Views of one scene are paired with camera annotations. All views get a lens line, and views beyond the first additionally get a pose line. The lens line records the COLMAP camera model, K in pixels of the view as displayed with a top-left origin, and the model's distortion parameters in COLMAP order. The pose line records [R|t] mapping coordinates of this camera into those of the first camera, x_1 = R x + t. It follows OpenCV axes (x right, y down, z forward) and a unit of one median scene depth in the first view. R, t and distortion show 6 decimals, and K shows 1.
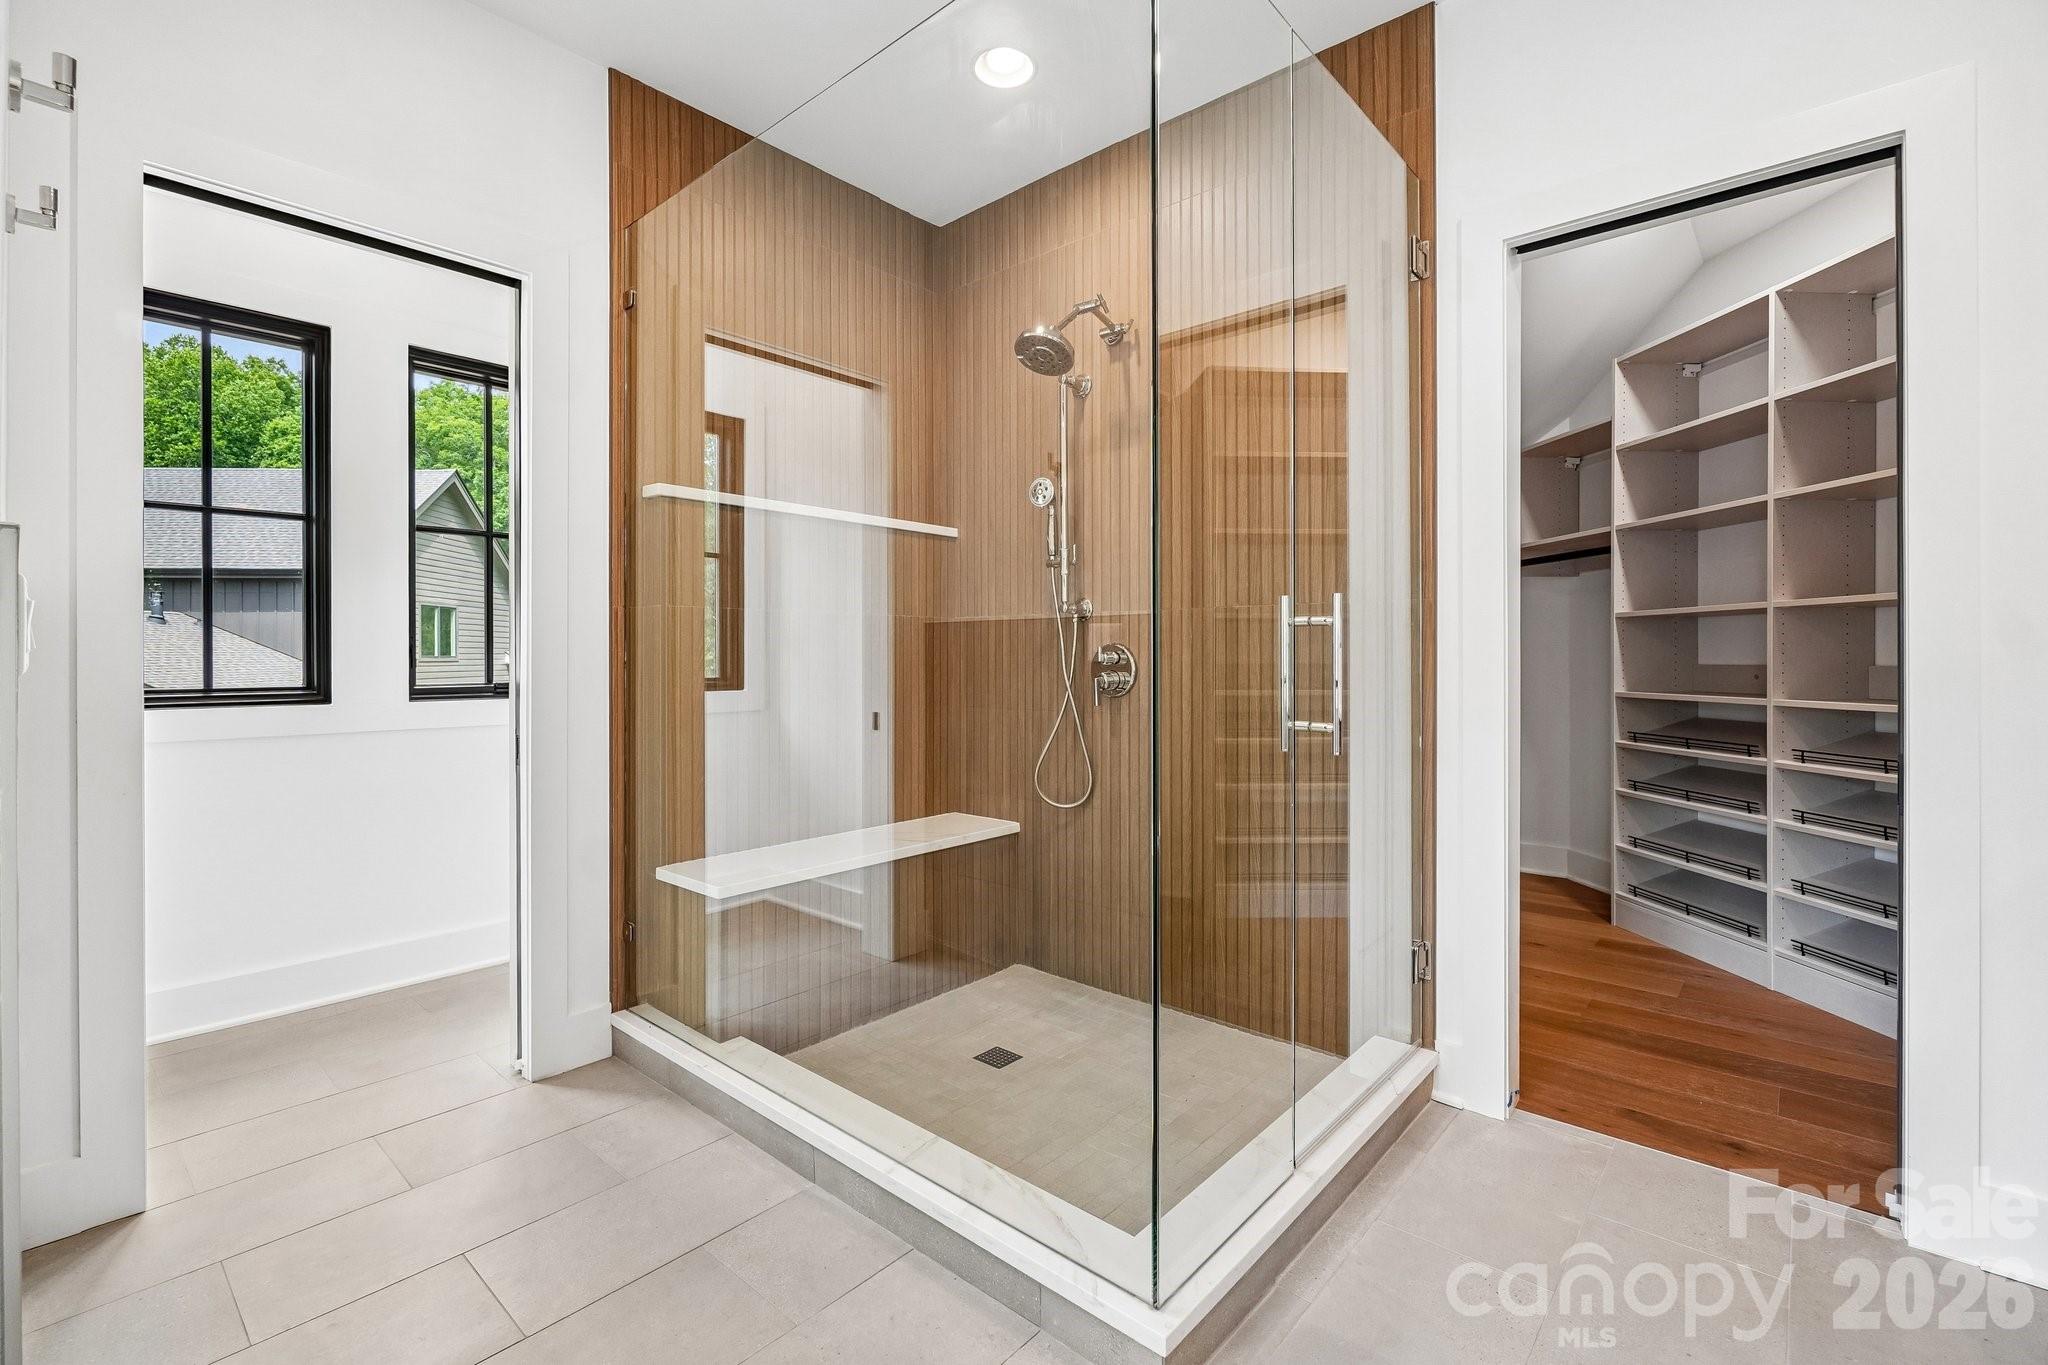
lens RADIAL K [[898.3, 0, 1015.5], [0, 898.3, 655.7], [0, 0, 1]] dist [-0.002748, 0.000146]
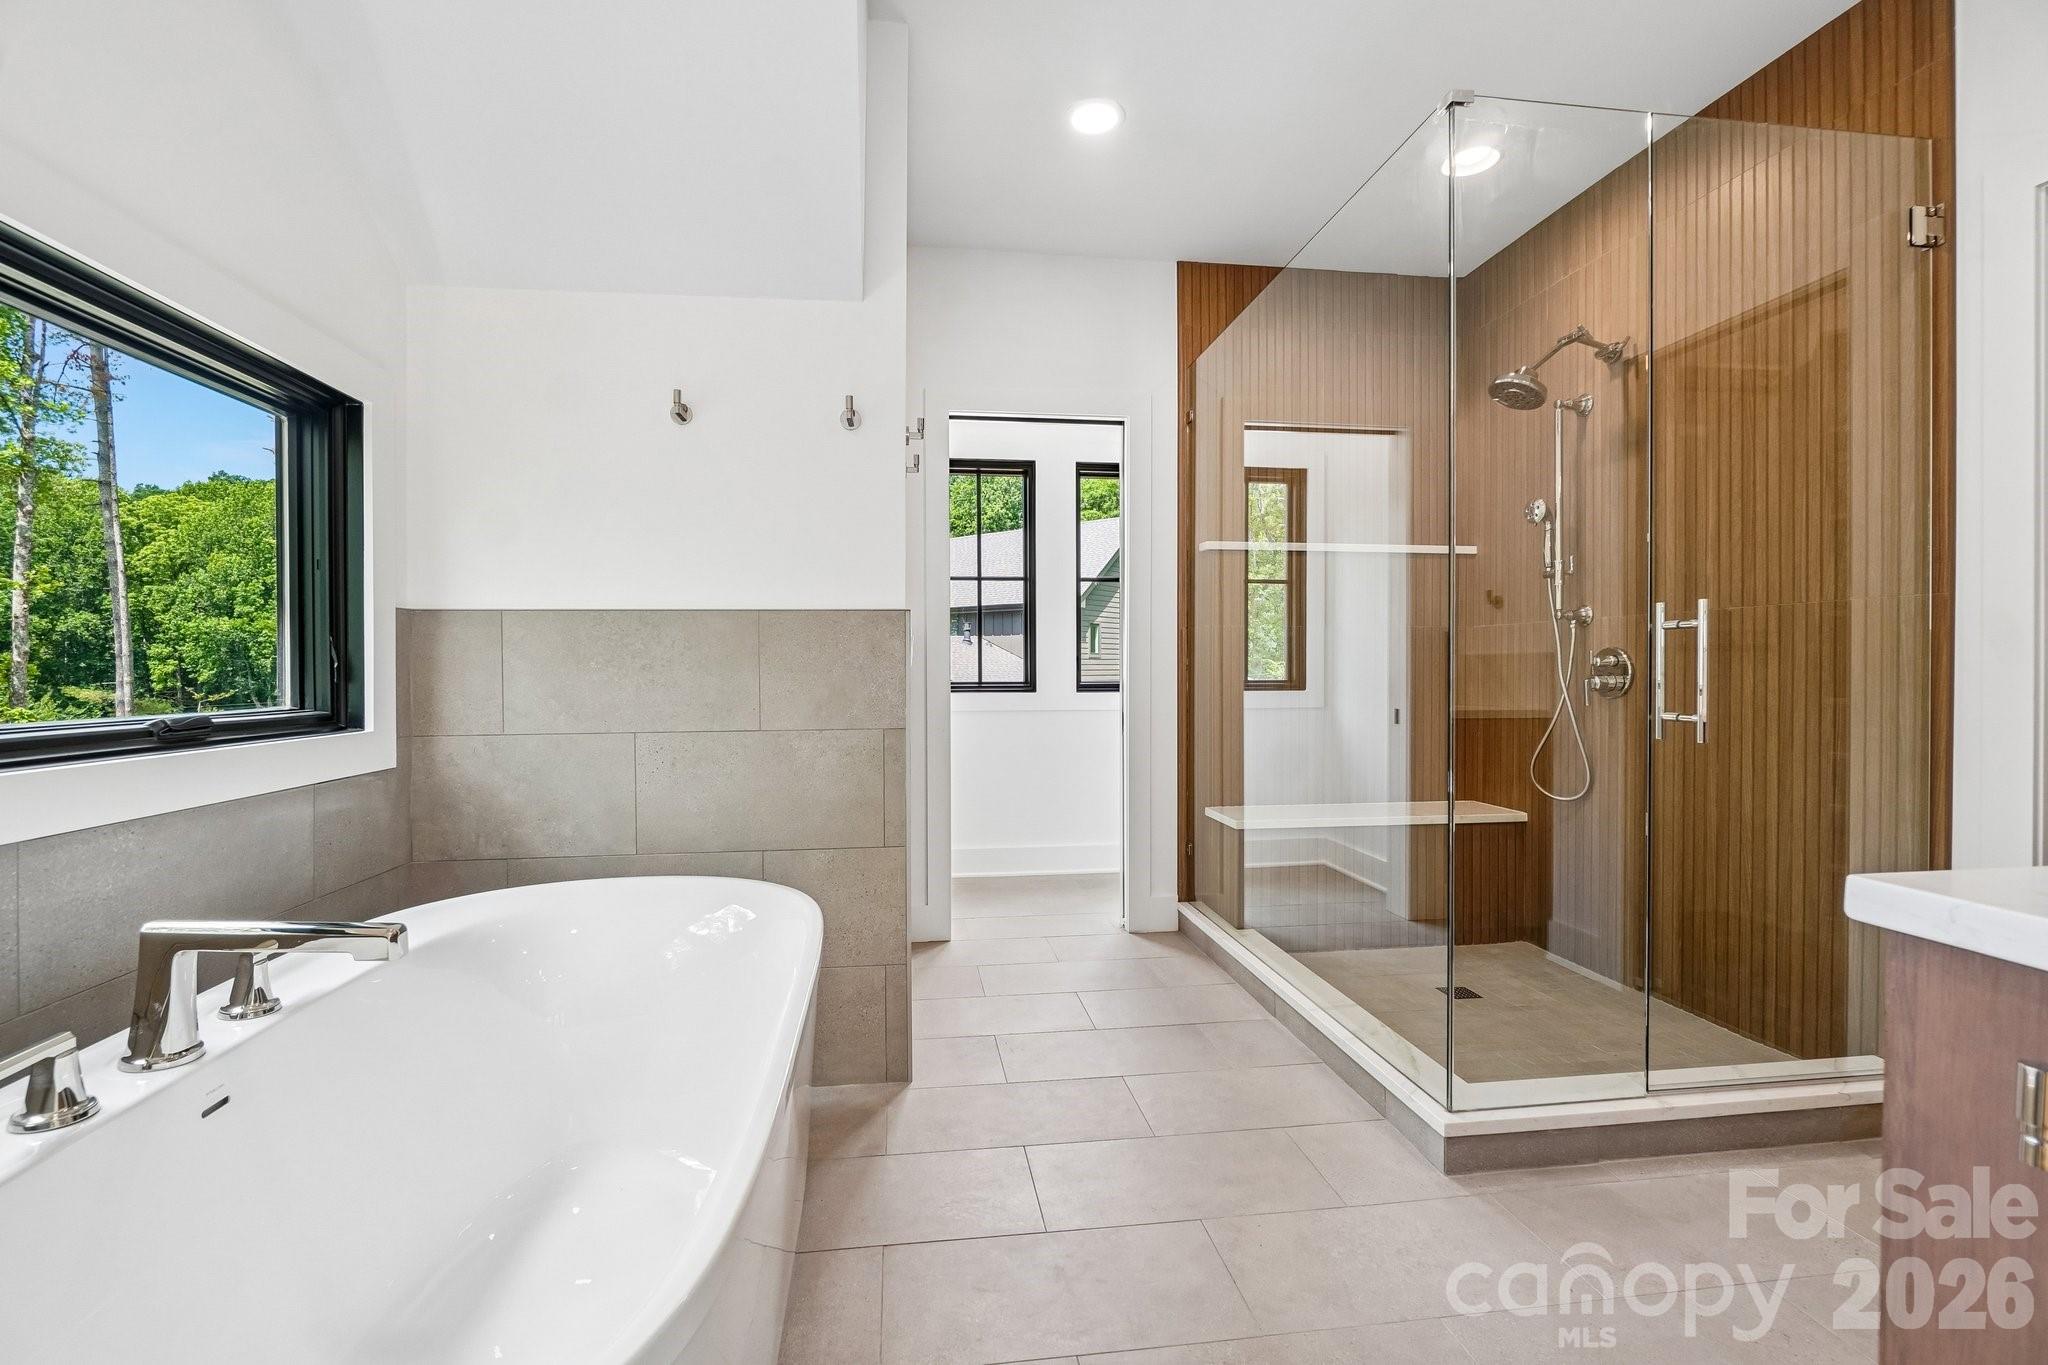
lens RADIAL K [[898.3, 0, 1022.0], [0, 898.3, 677.2], [0, 0, 1]] dist [-0.002748, 0.000146]
pose [[0.760928, 0.005248, -0.648815, 0.286816], [0.002509, 0.999936, 0.011030, 0.008502], [0.648832, -0.010021, 0.760866, -0.267602]]
